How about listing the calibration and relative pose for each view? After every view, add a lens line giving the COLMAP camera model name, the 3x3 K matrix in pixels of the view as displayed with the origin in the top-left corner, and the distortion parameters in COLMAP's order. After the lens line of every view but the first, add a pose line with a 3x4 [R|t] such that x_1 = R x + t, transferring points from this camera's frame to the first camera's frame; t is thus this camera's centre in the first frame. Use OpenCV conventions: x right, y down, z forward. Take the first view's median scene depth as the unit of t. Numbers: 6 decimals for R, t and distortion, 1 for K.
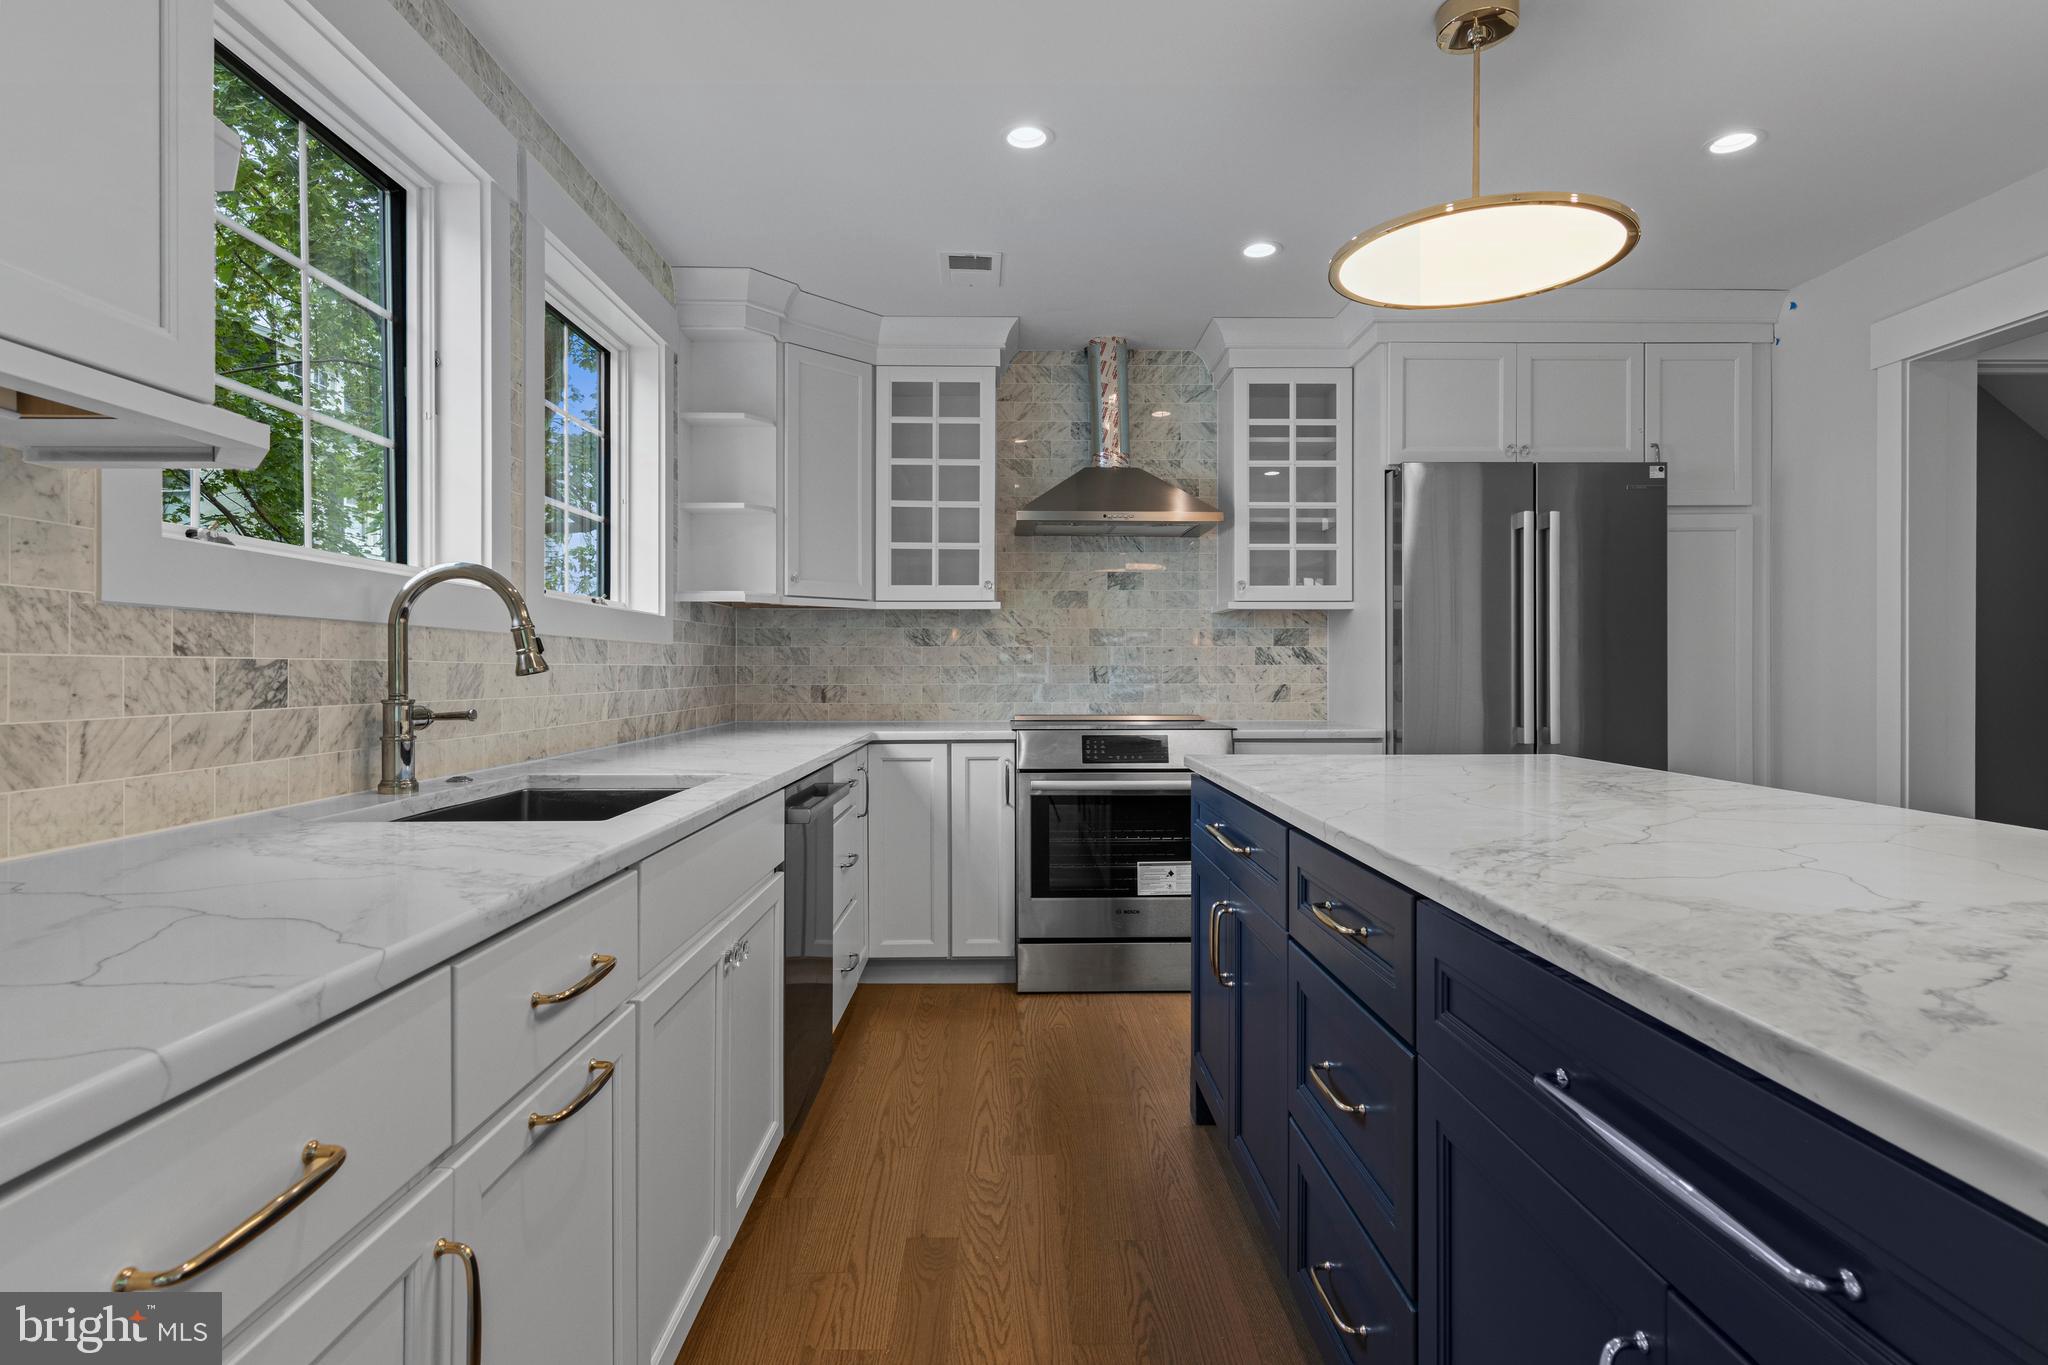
lens RADIAL K [[1046.3, 0, 1019.4], [0, 1046.3, 673.3], [0, 0, 1]] dist [0.016997, -0.006272]
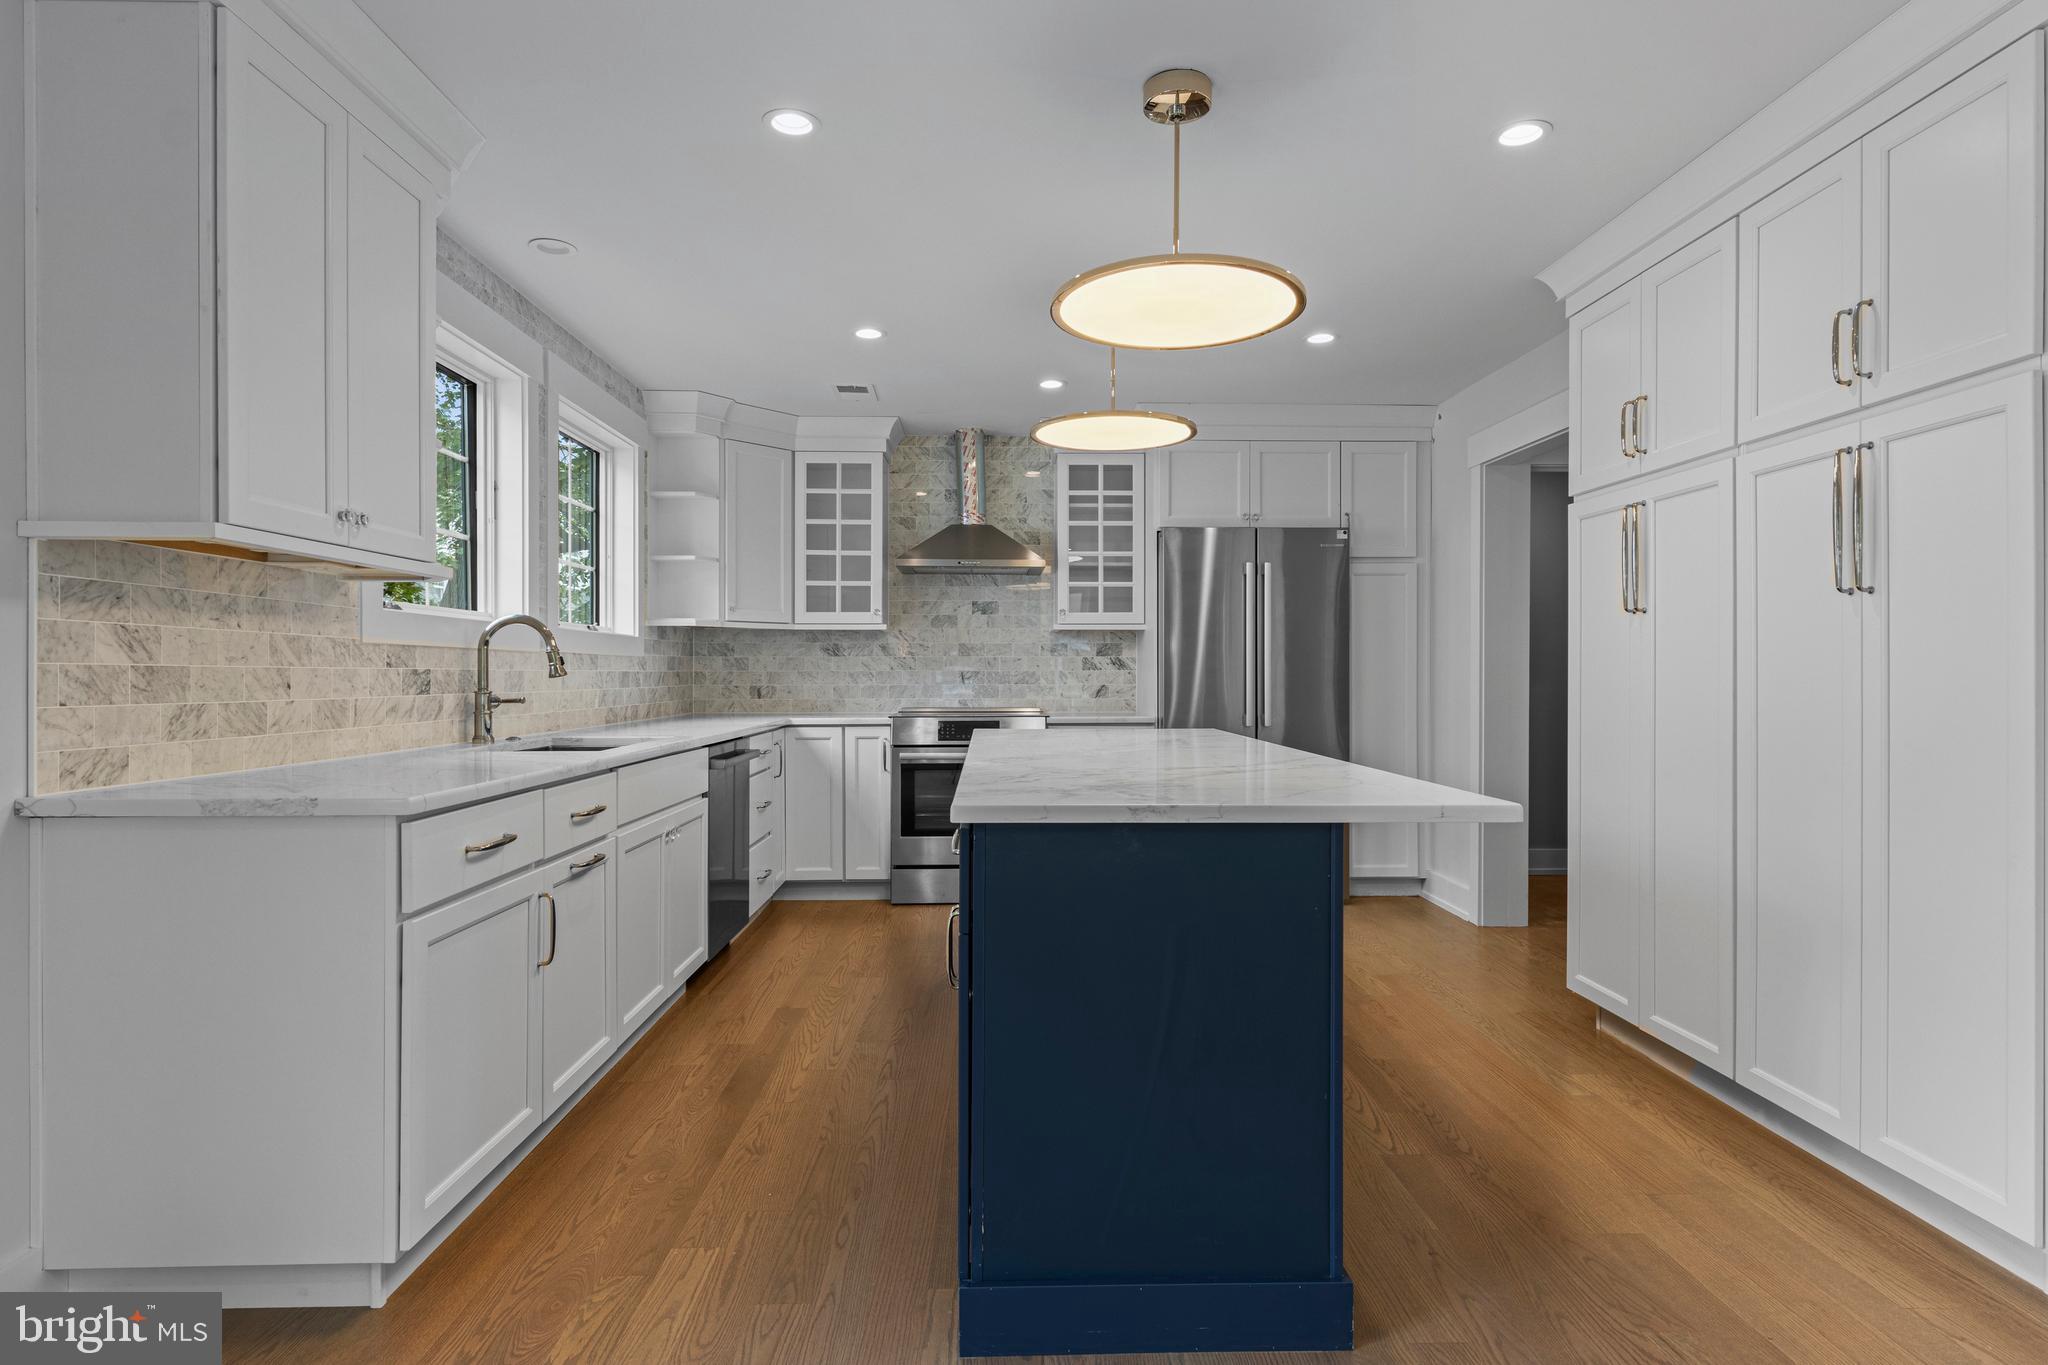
lens RADIAL K [[1046.3, 0, 1016.4], [0, 1046.3, 679.9], [0, 0, 1]] dist [0.016997, -0.006272]
pose [[0.999944, -0.000327, 0.010583, 0.149099], [0.000299, 0.999996, 0.002696, 0.000625], [-0.010583, -0.002692, 0.999940, -0.398618]]
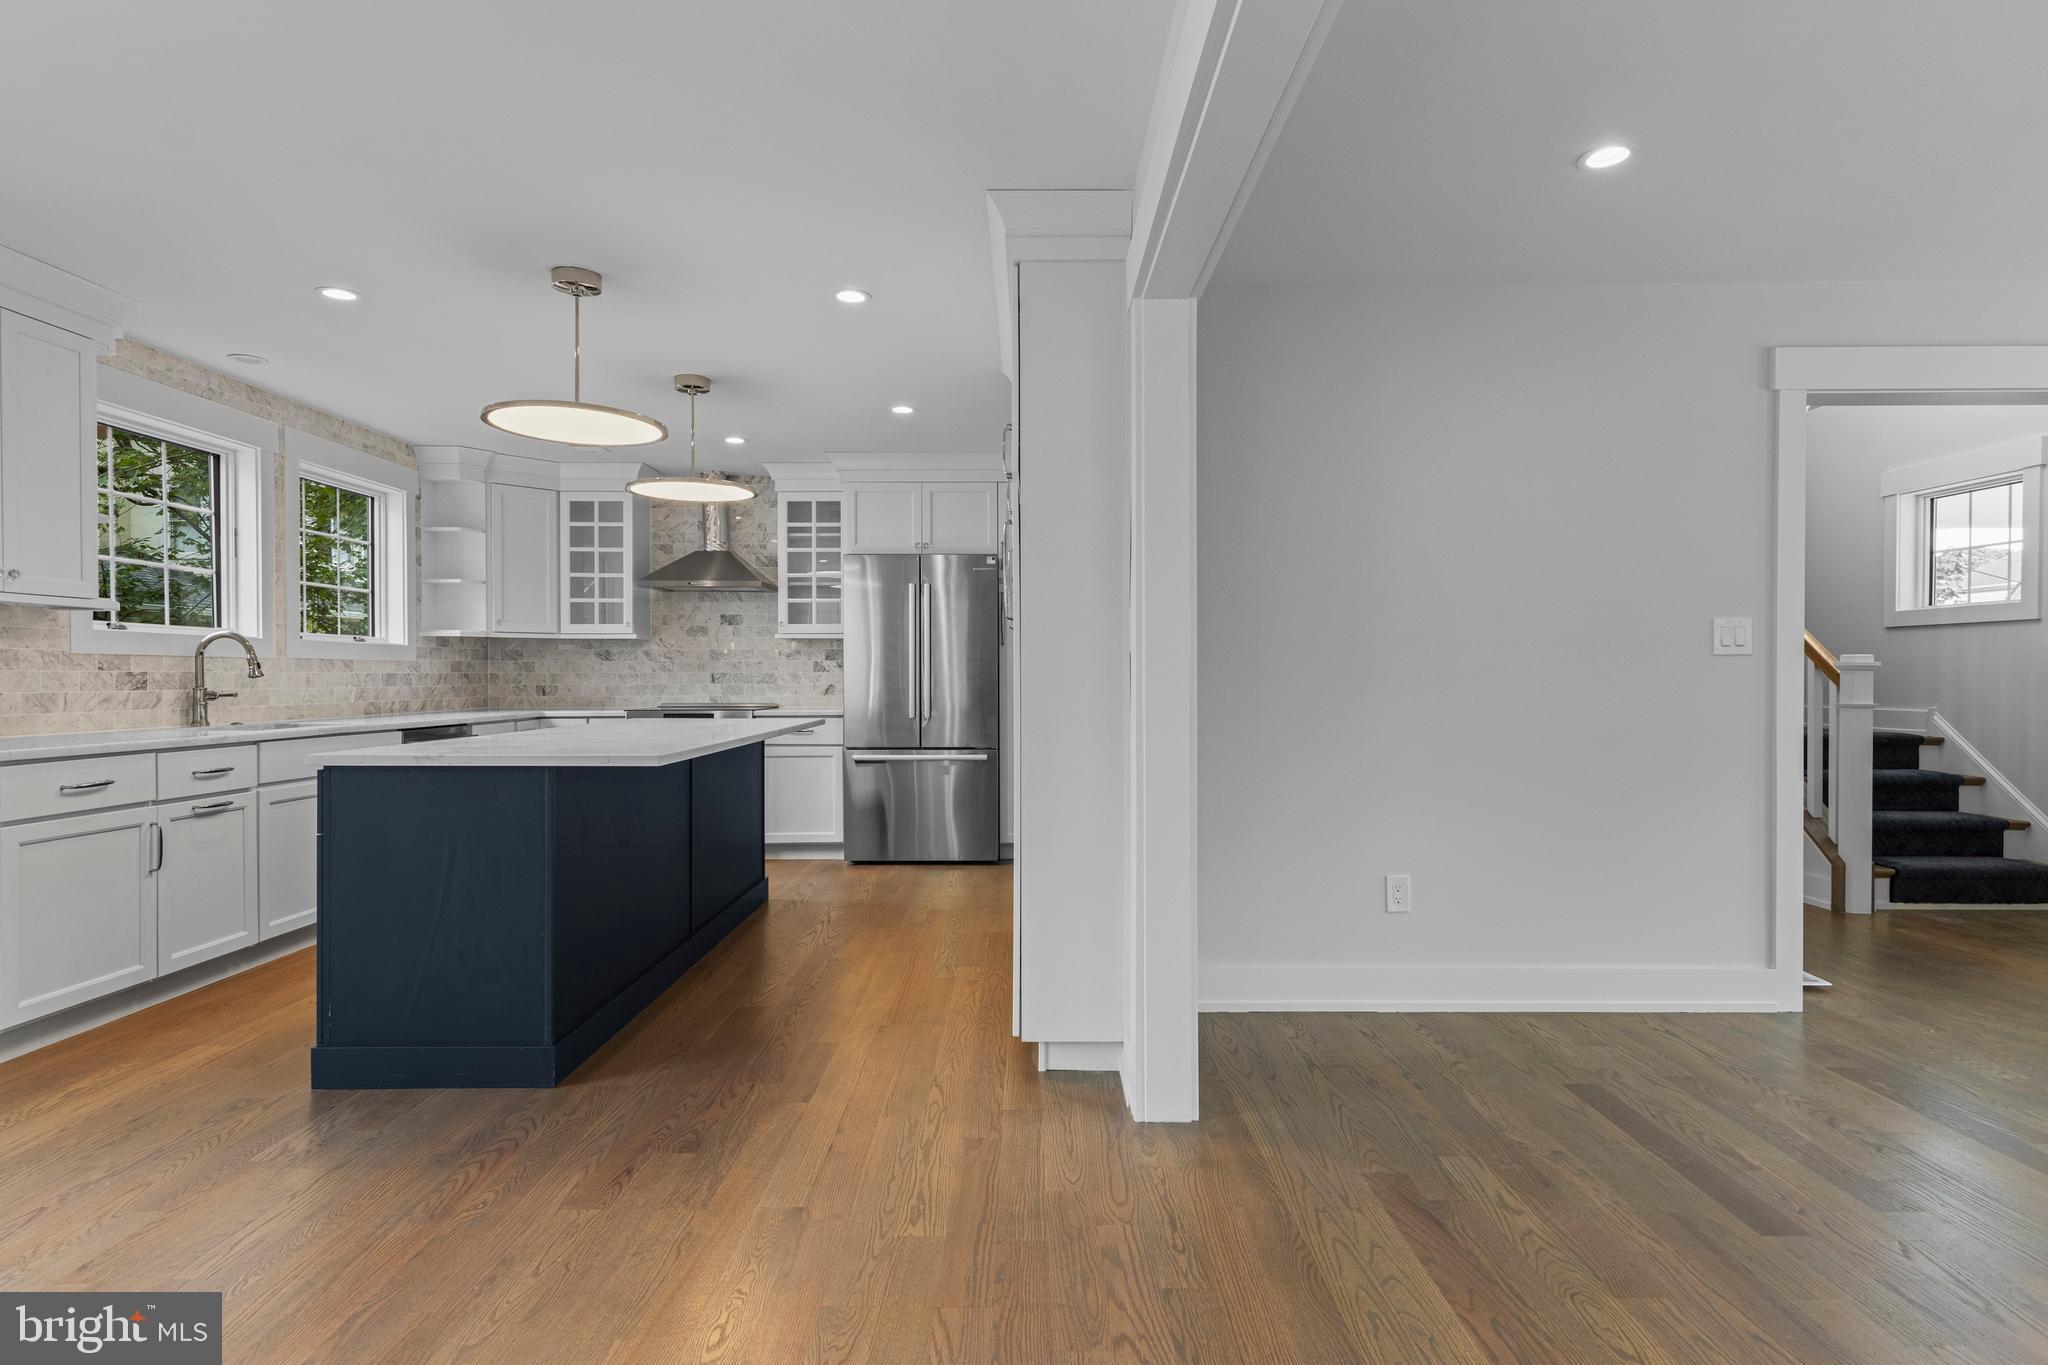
lens RADIAL K [[1046.3, 0, 1018.5], [0, 1046.3, 682.8], [0, 0, 1]] dist [0.016997, -0.006272]
pose [[0.999867, -0.000898, -0.016299, 0.664935], [0.000959, 0.999993, 0.003741, 0.002894], [0.016296, -0.003756, 0.999860, -0.696056]]
